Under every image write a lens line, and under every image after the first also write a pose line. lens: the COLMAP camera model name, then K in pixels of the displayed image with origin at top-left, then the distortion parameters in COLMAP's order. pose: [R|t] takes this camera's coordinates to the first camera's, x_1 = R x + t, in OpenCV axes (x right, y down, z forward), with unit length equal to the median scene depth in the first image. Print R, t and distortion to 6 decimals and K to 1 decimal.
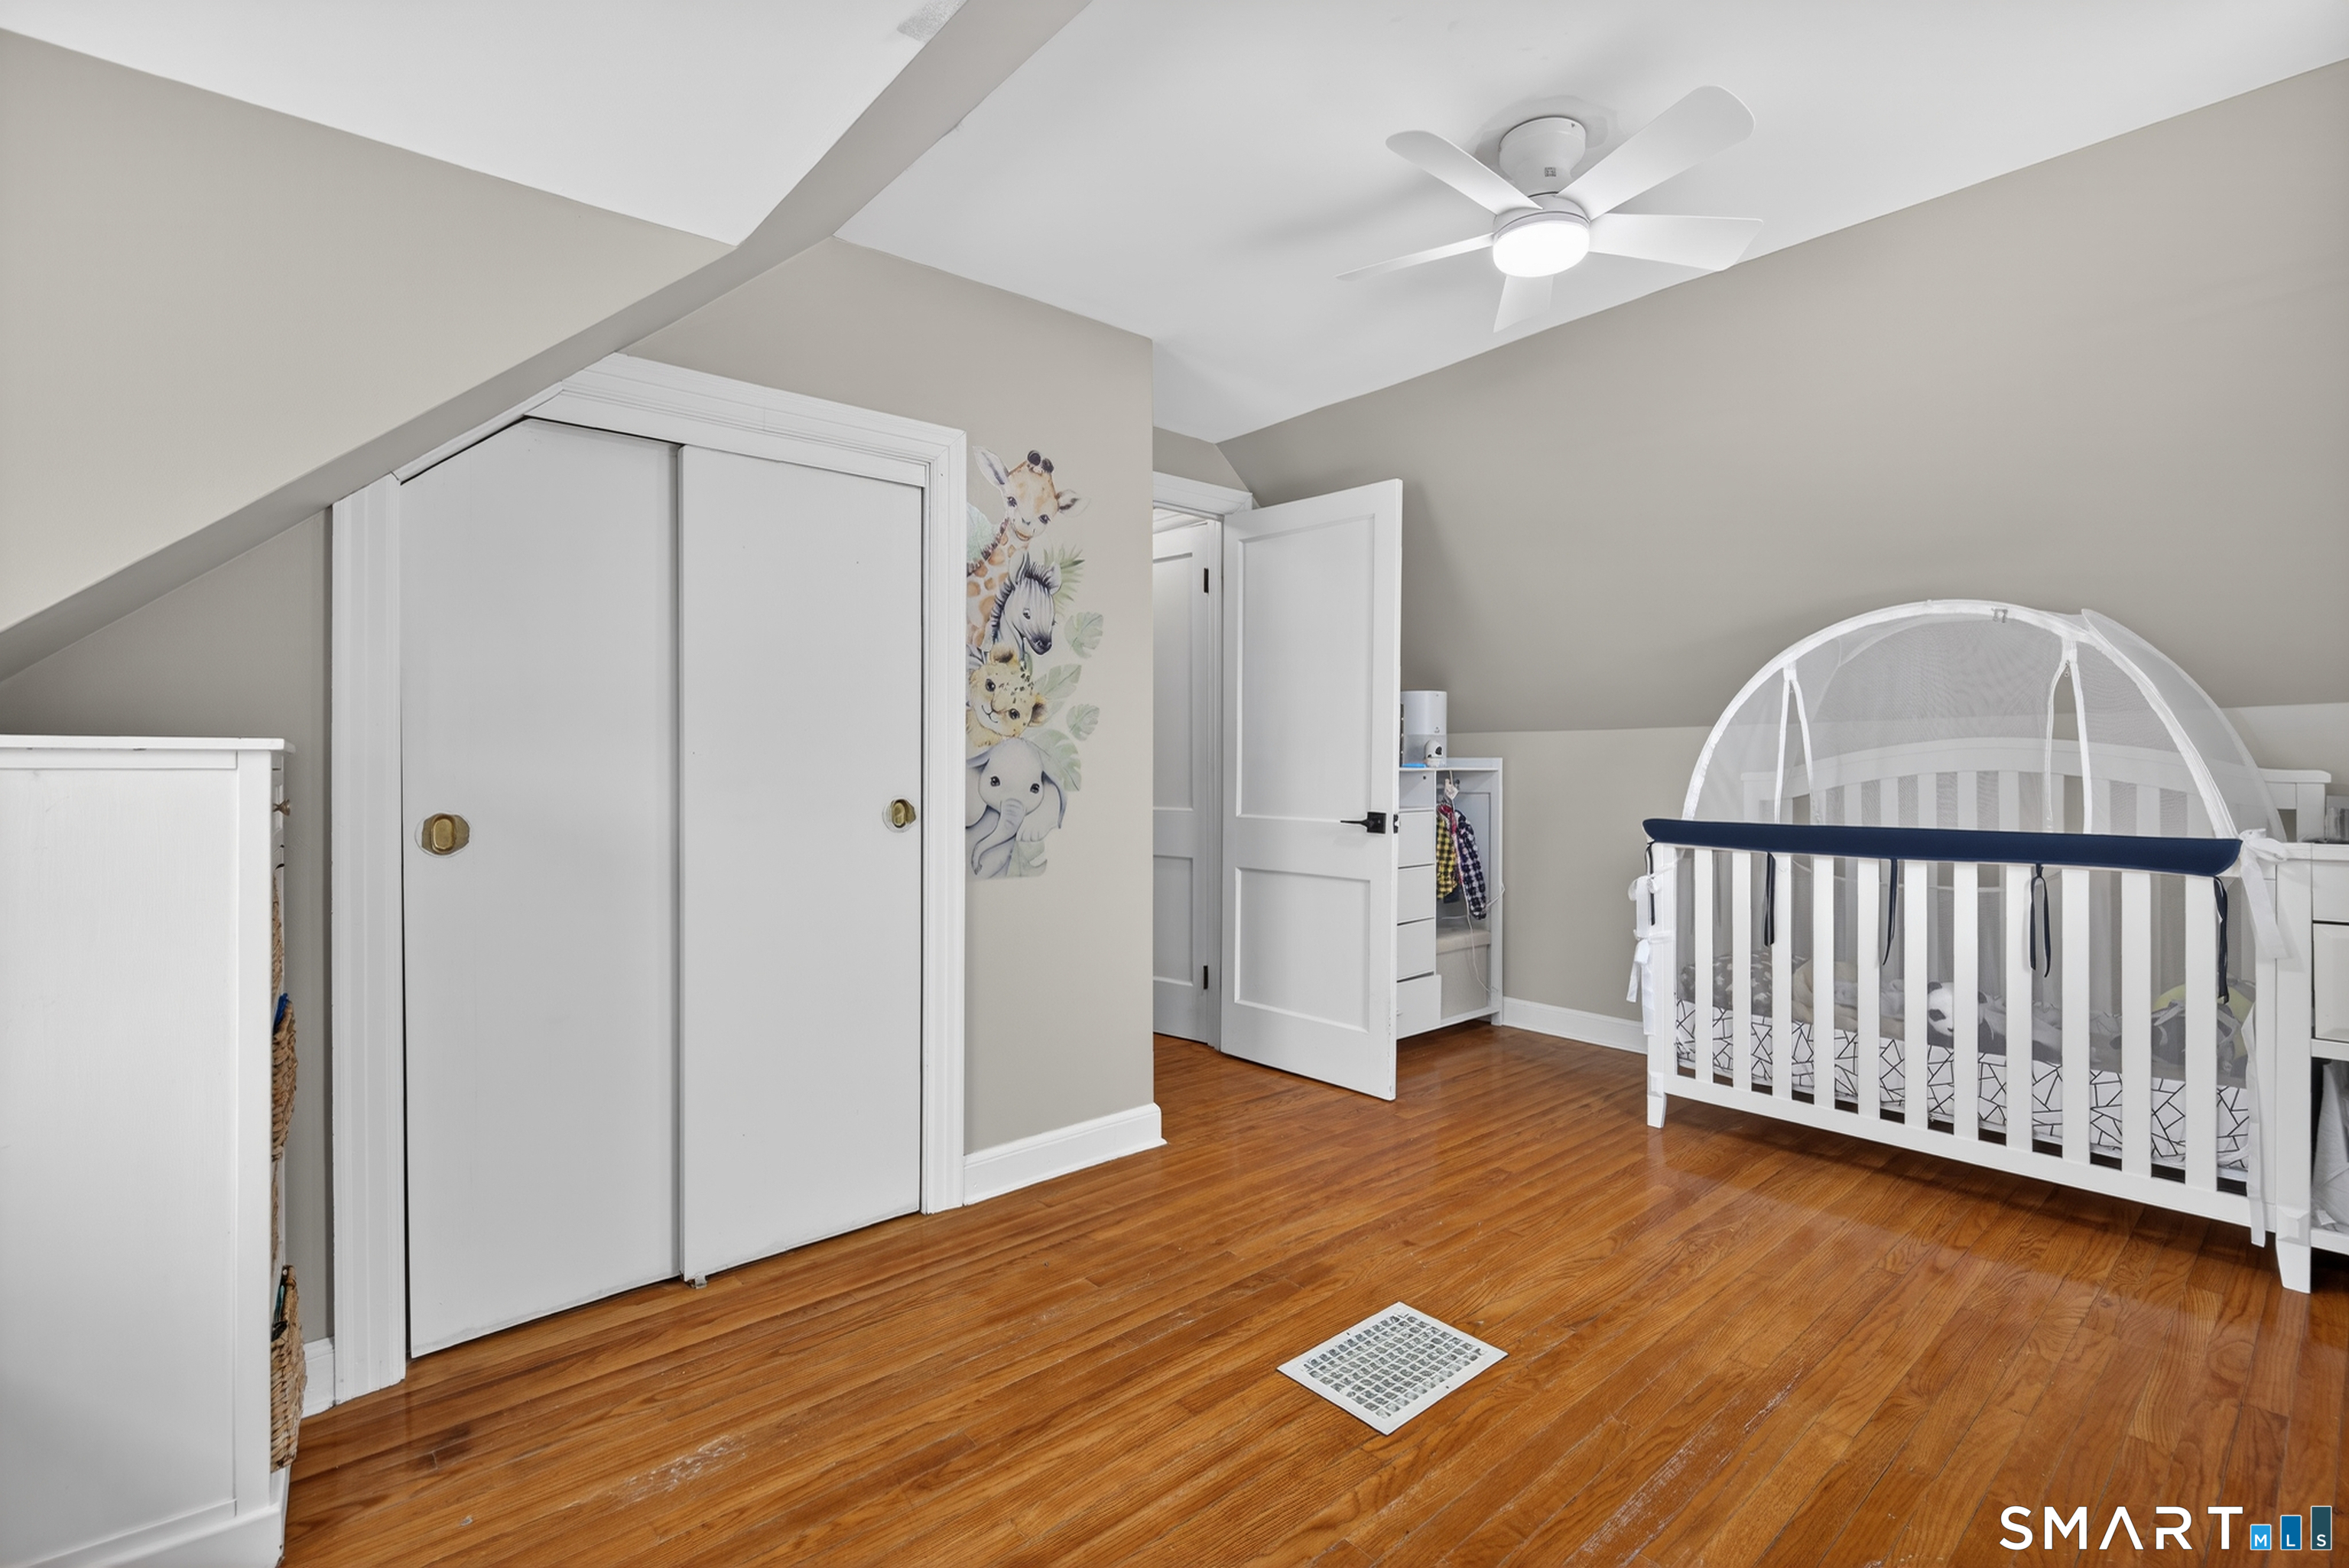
lens RADIAL K [[1063.9, 0, 1194.8], [0, 1063.9, 767.6], [0, 0, 1]] dist [0.000669, 0.000125]
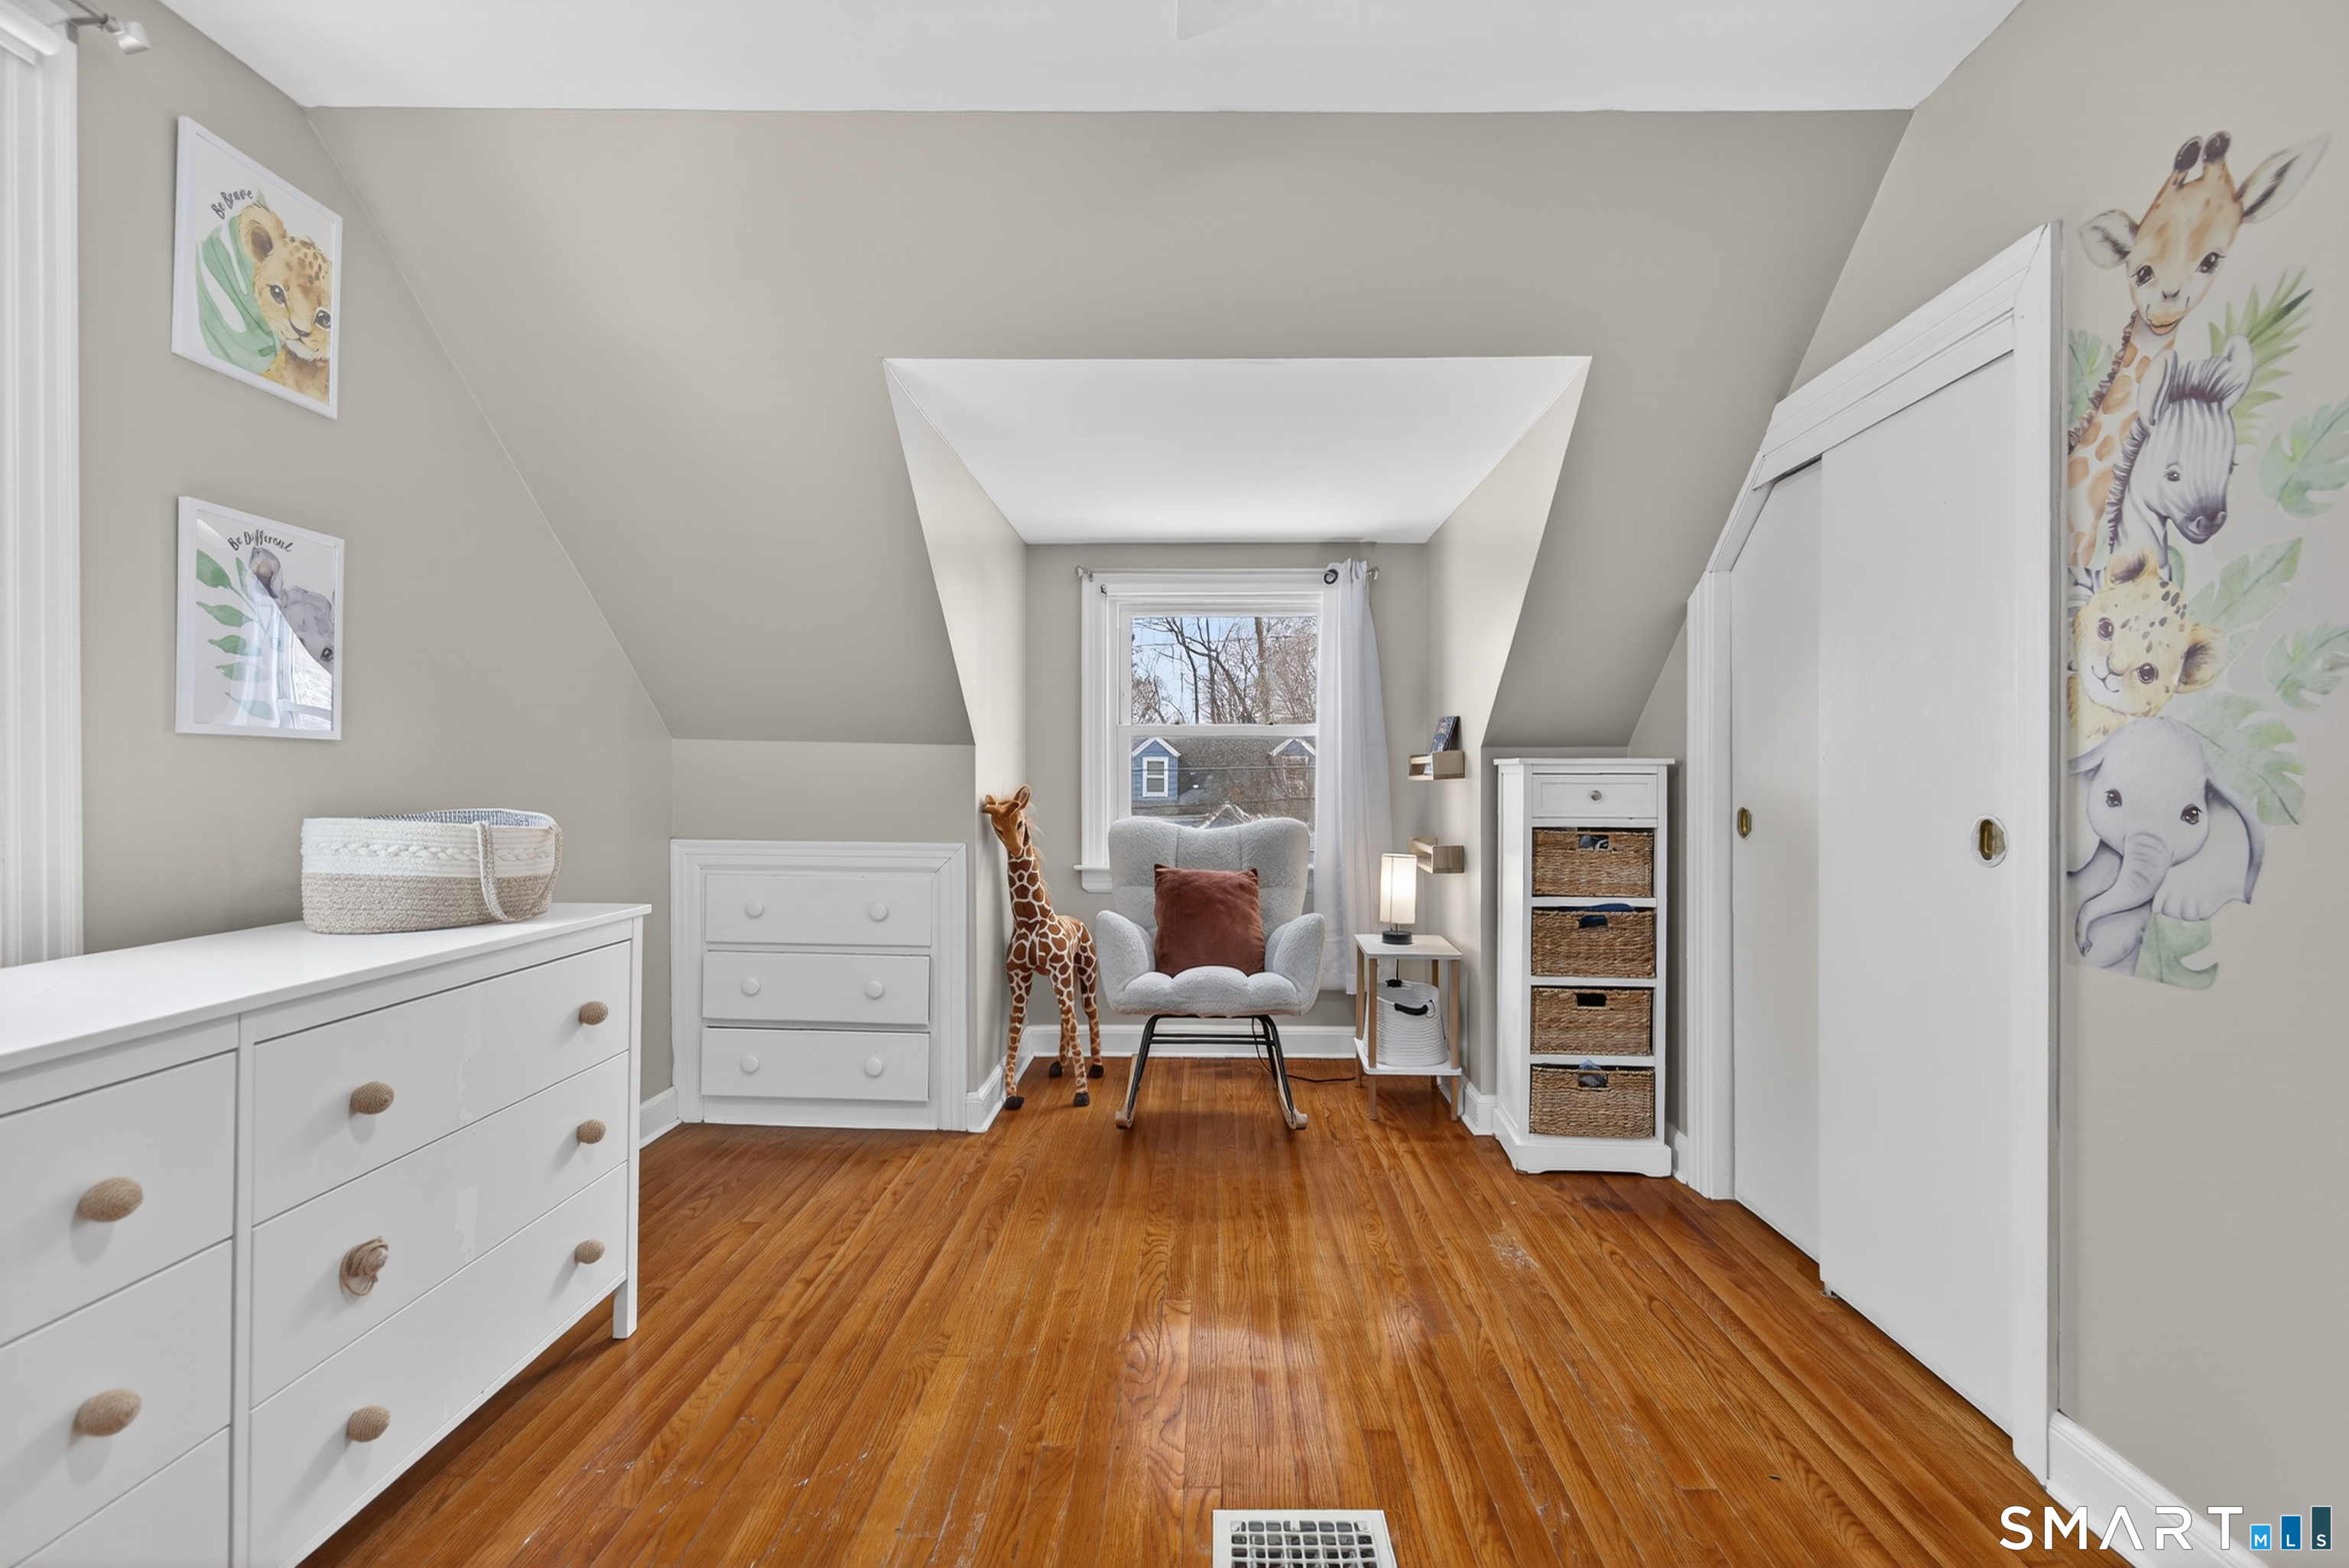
lens RADIAL K [[1063.9, 0, 1194.8], [0, 1063.9, 767.6], [0, 0, 1]] dist [0.000669, 0.000125]
pose [[-0.670712, -0.001569, -0.741716, 0.591977], [0.000309, 0.999997, -0.002394, -0.001830], [0.741717, -0.001835, -0.670710, 1.094200]]
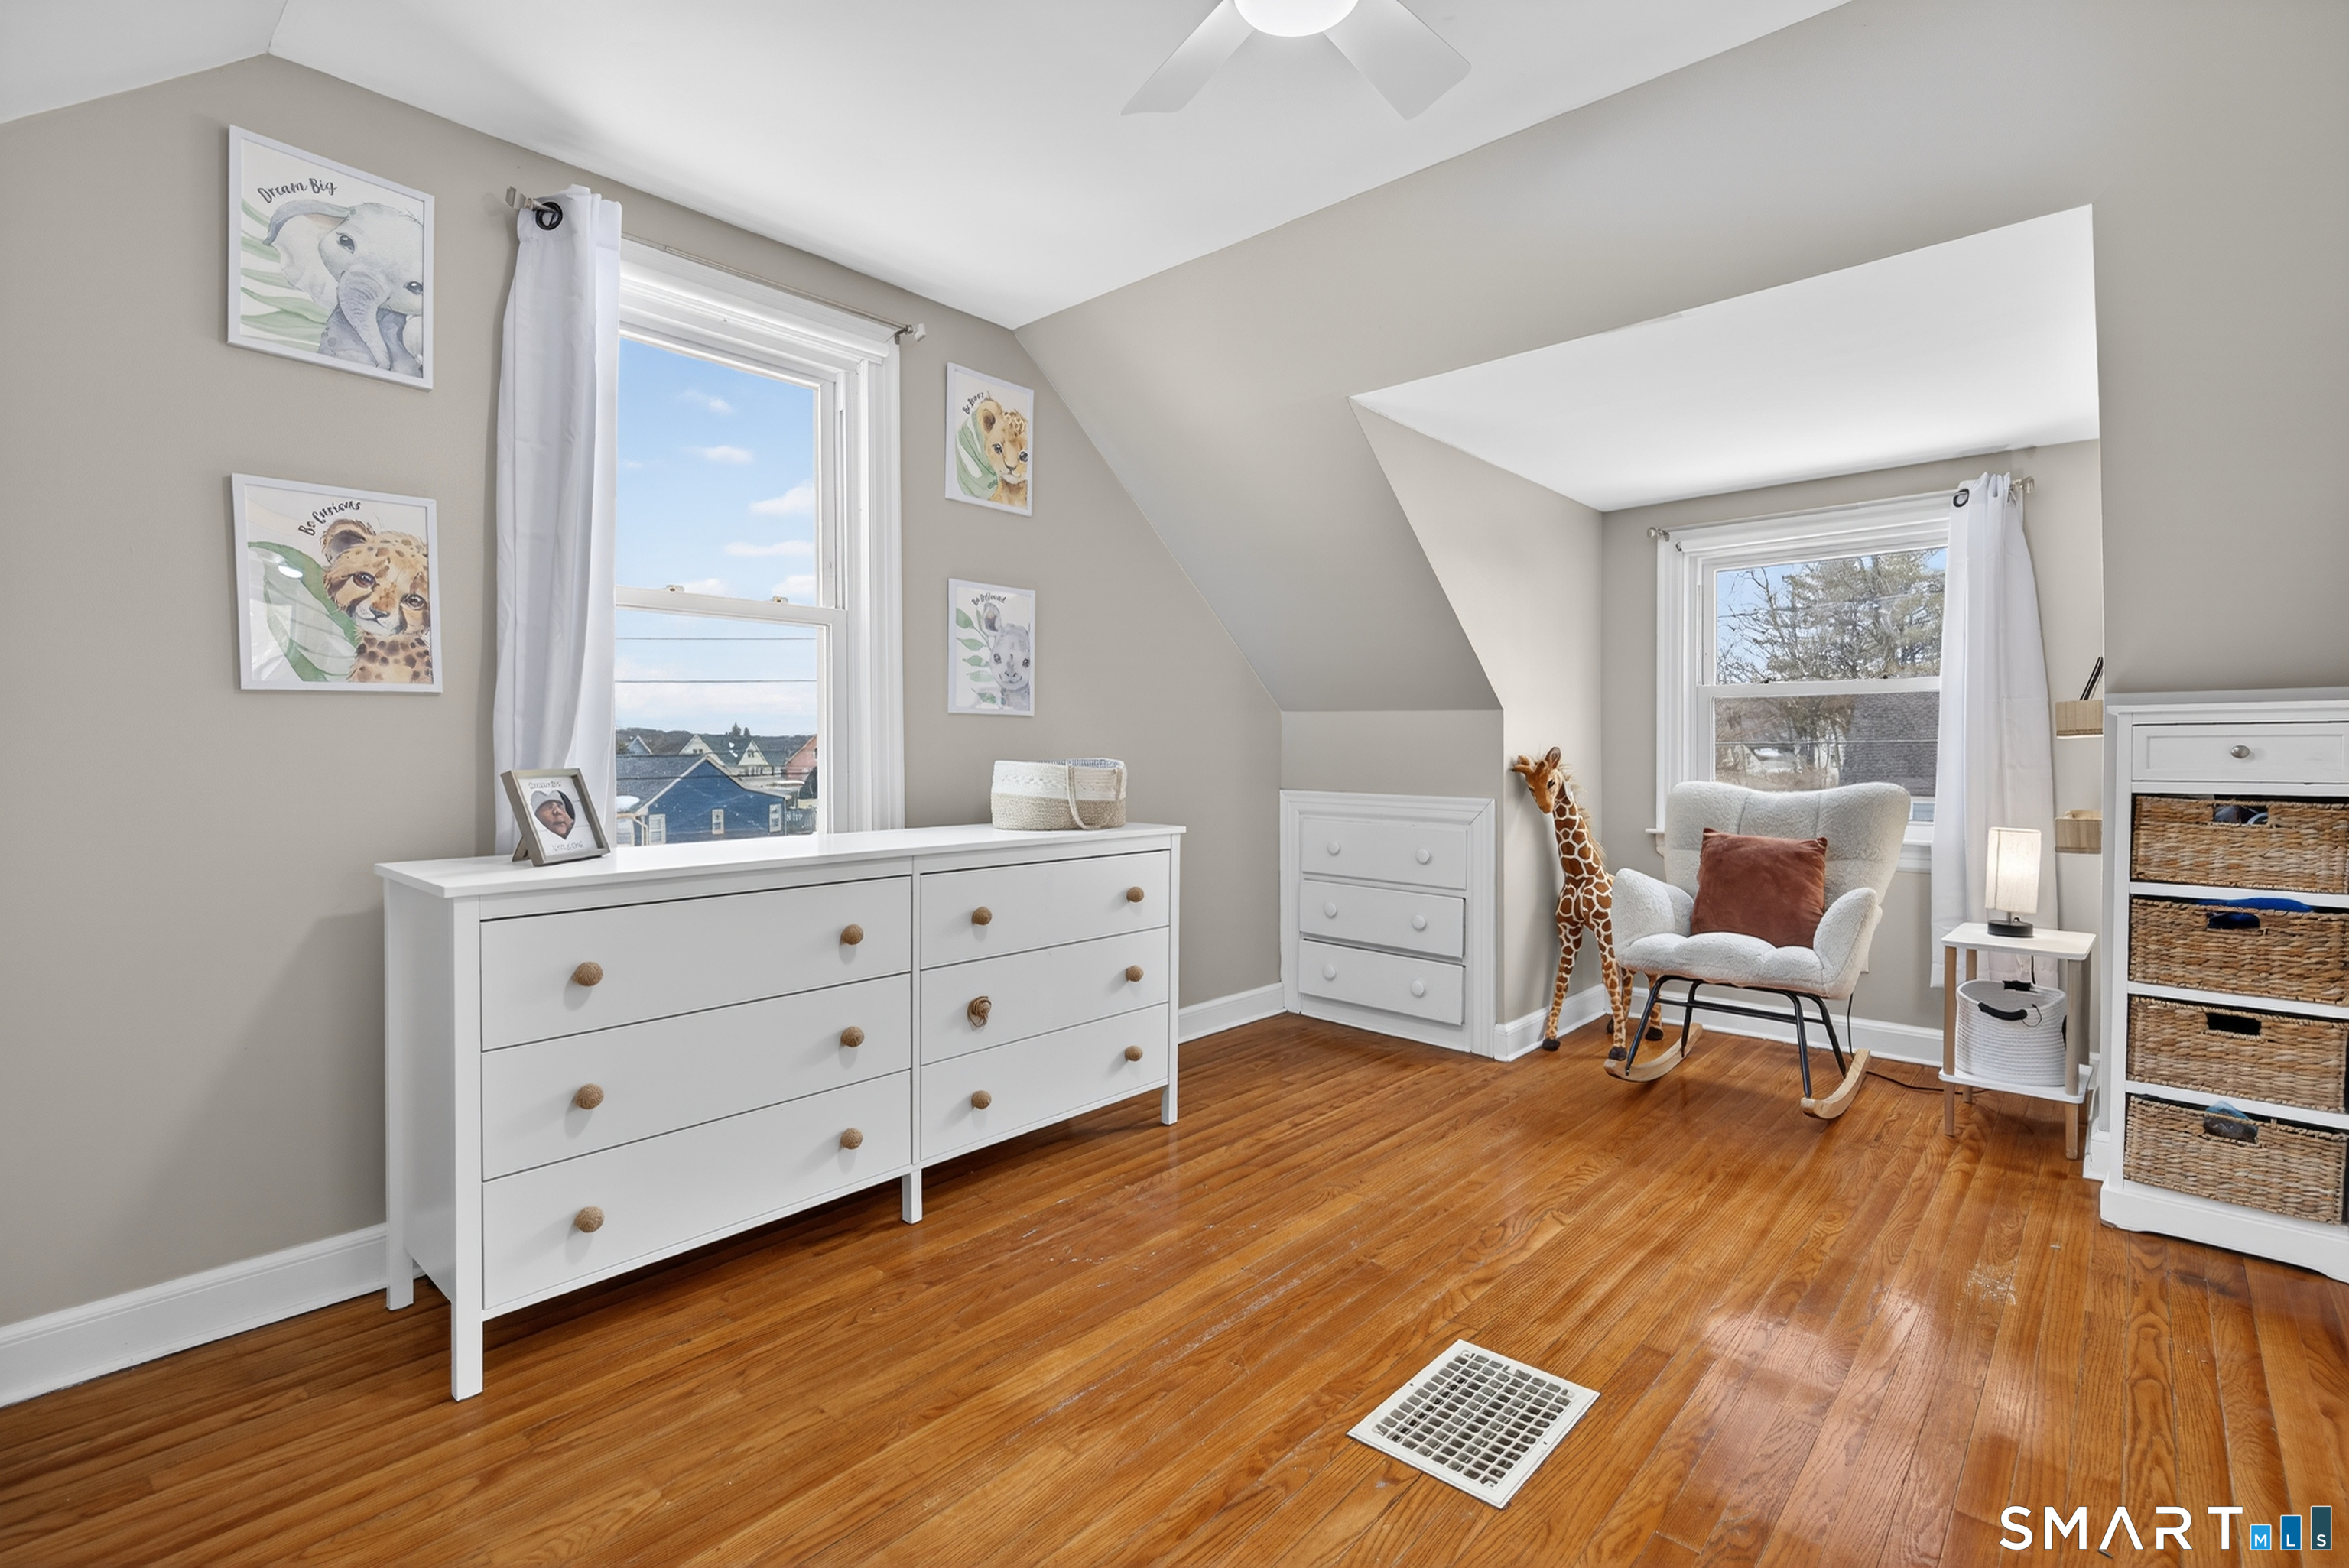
lens RADIAL K [[1075.4, 0, 1193.9], [0, 1075.4, 756.2], [0, 0, 1]] dist [-0.001917, 0.000014]
pose [[-0.992258, 0.007458, -0.123968, 0.396697], [0.006614, 0.999952, 0.007221, 0.016505], [0.124016, 0.006345, -0.992260, 1.403512]]
